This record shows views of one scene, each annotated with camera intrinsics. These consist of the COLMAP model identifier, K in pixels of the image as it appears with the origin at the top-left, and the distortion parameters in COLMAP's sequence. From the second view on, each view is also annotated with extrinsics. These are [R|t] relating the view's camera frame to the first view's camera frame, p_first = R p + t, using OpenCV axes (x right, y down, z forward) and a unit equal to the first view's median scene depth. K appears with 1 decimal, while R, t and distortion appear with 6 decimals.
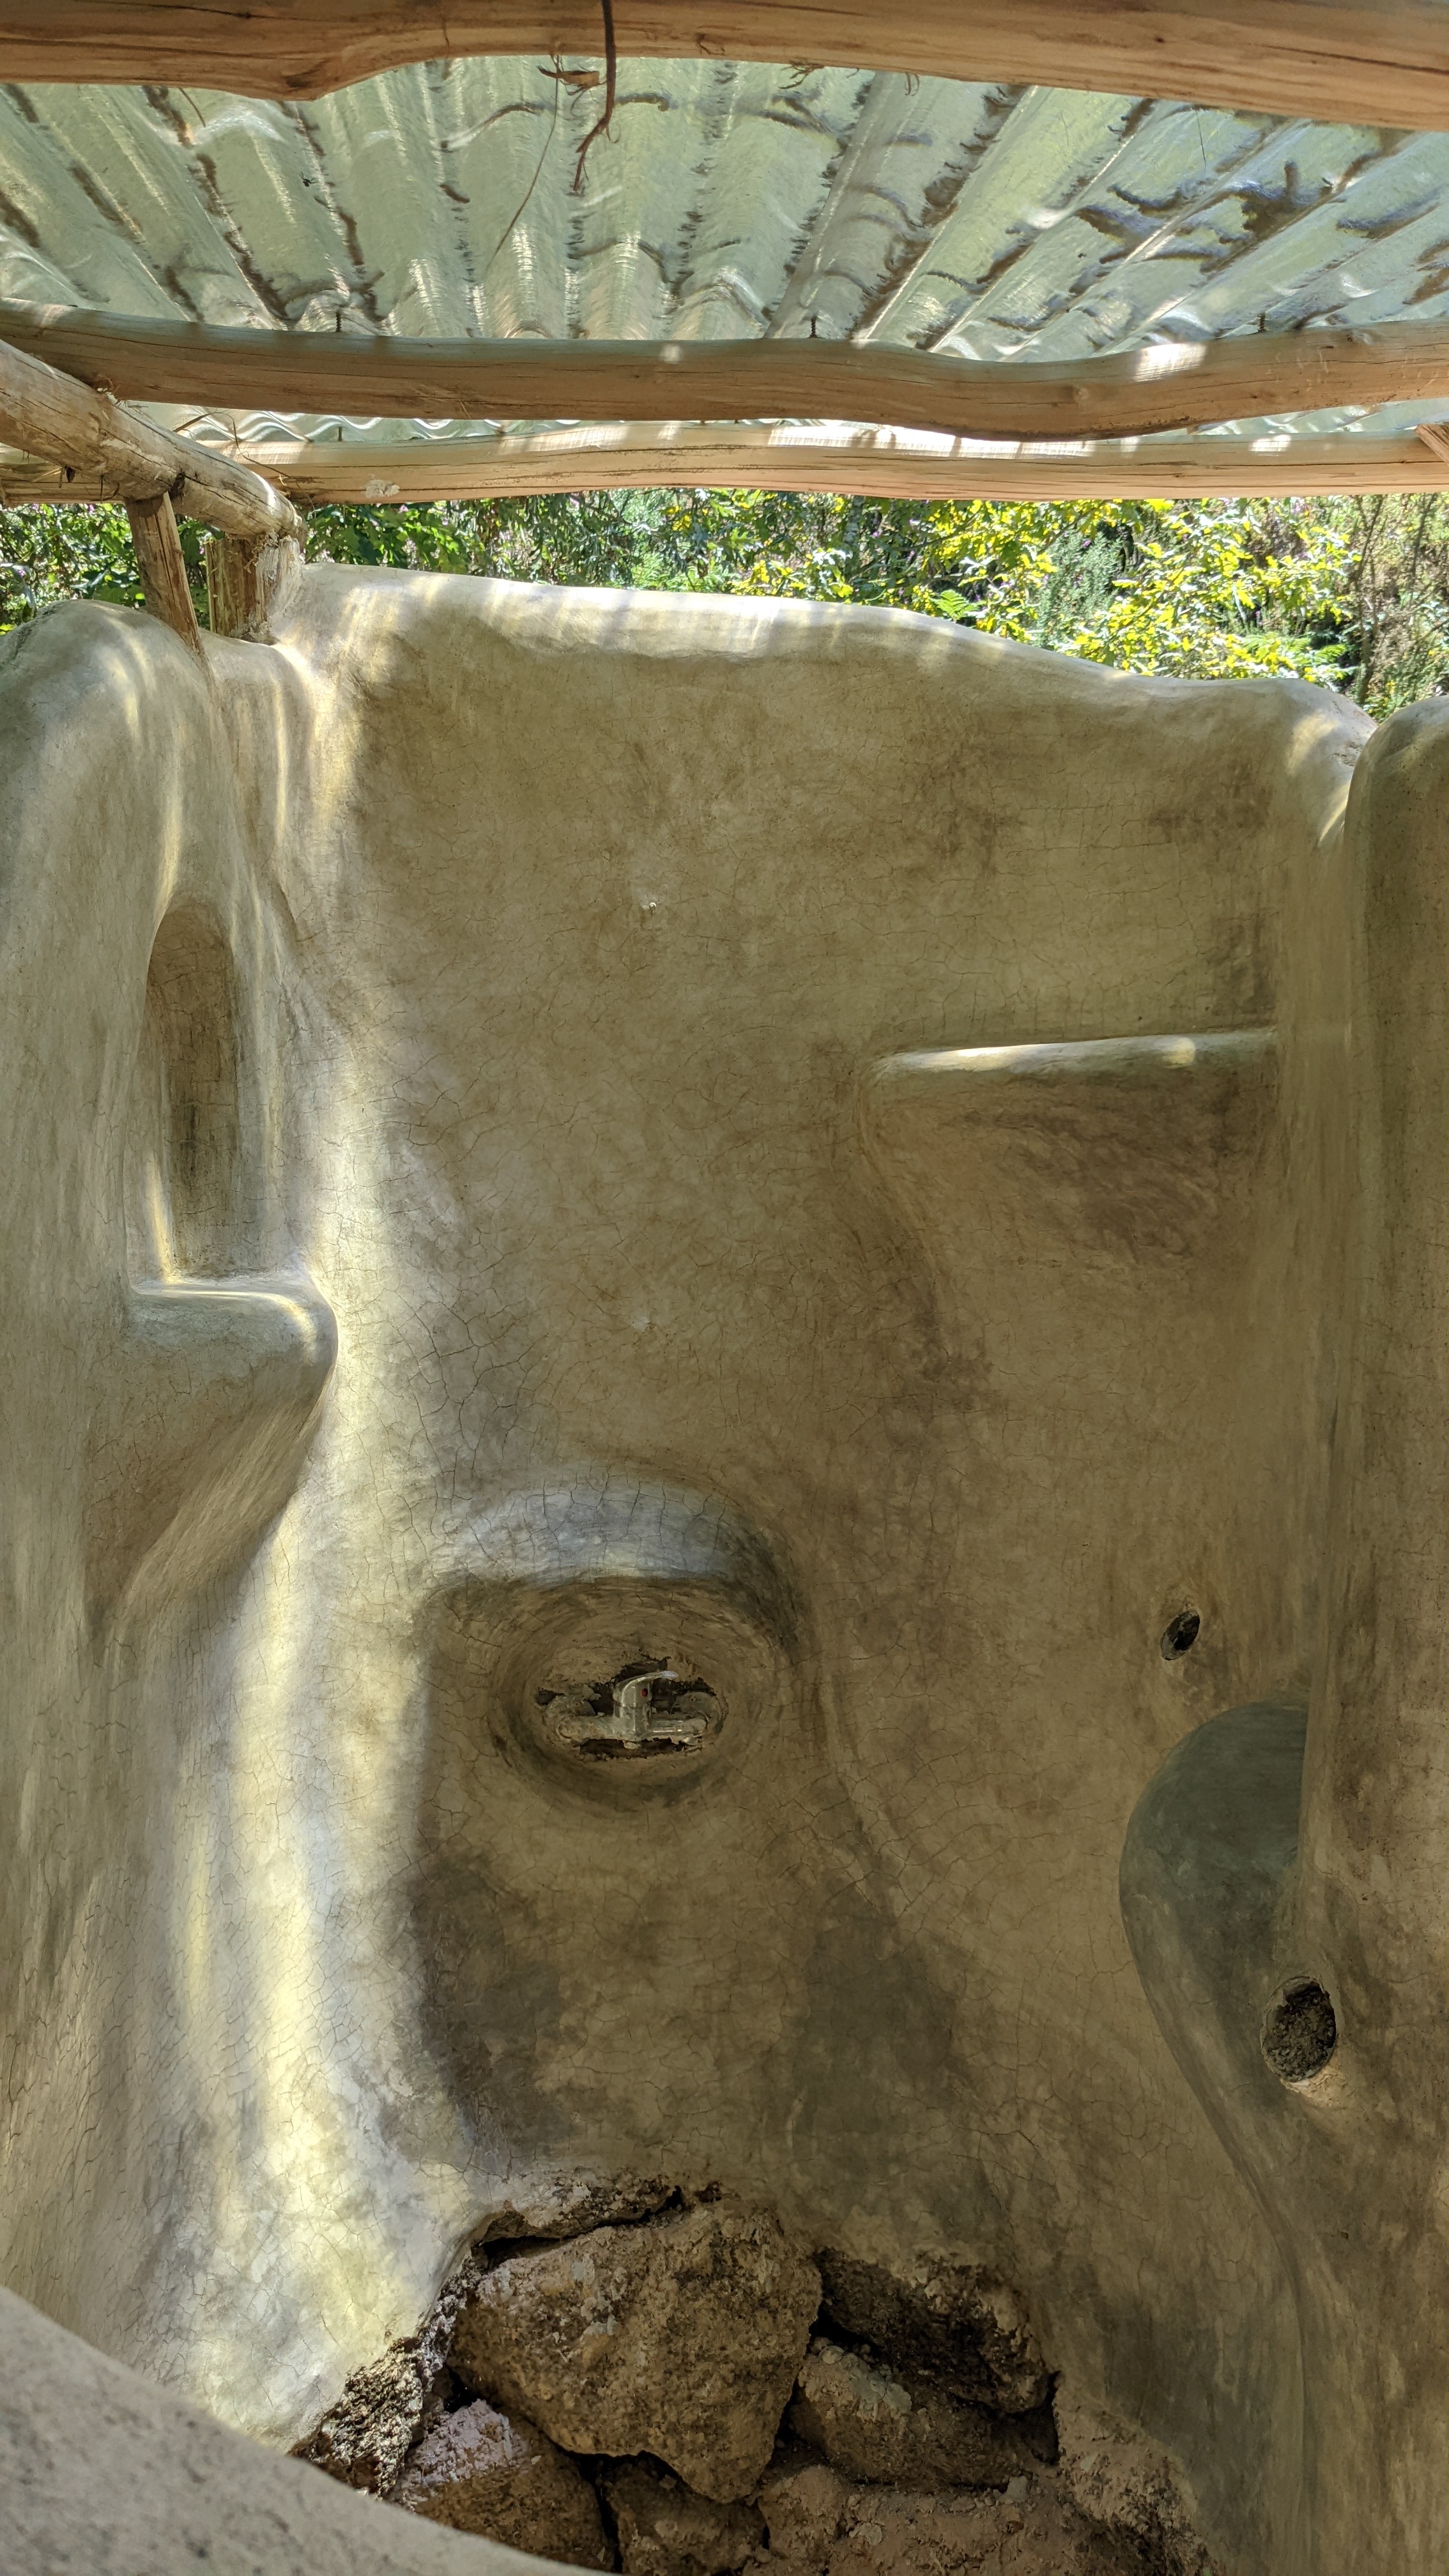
lens RADIAL K [[2228.7, 0, 707.6], [0, 2228.7, 1276.0], [0, 0, 1]] dist [0.073006, -0.137335]
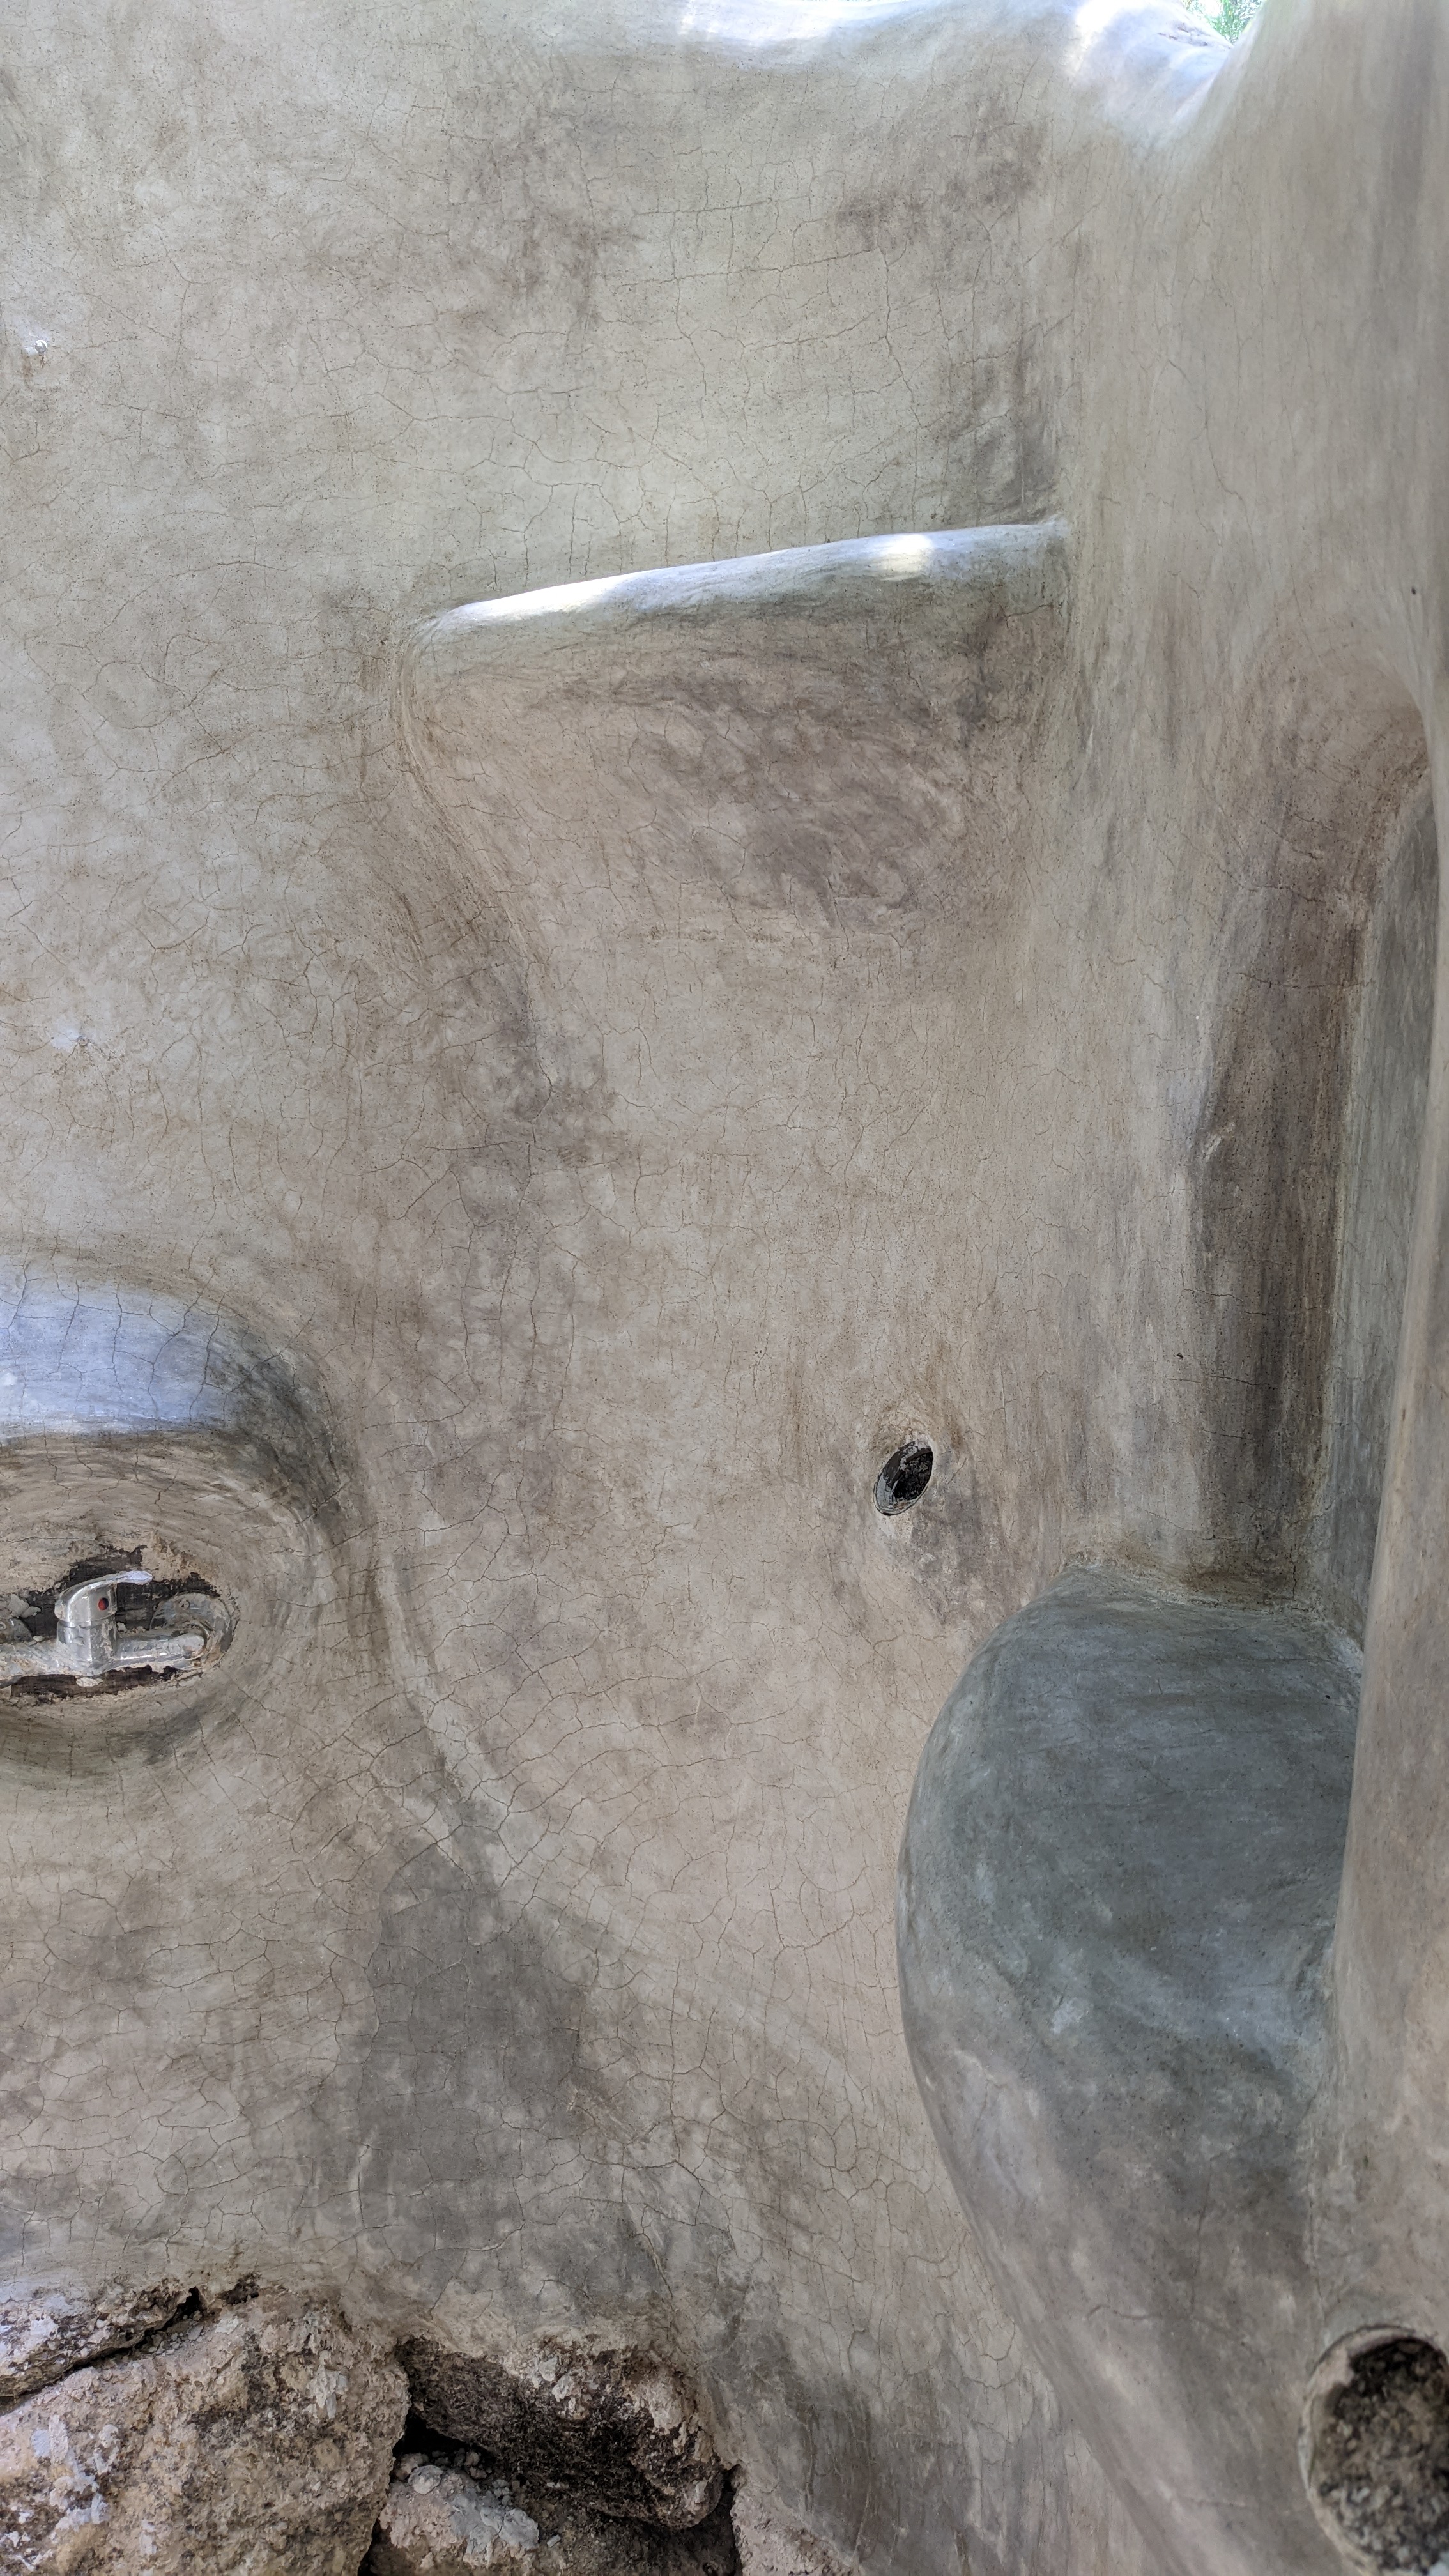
lens RADIAL K [[2228.7, 0, 803.8], [0, 2228.7, 1306.0], [0, 0, 1]] dist [0.073006, -0.137335]
pose [[0.975193, -0.041087, 0.217509, 0.033601], [0.018457, 0.994293, 0.105072, 0.033881], [-0.220585, -0.098451, 0.970386, 0.326250]]
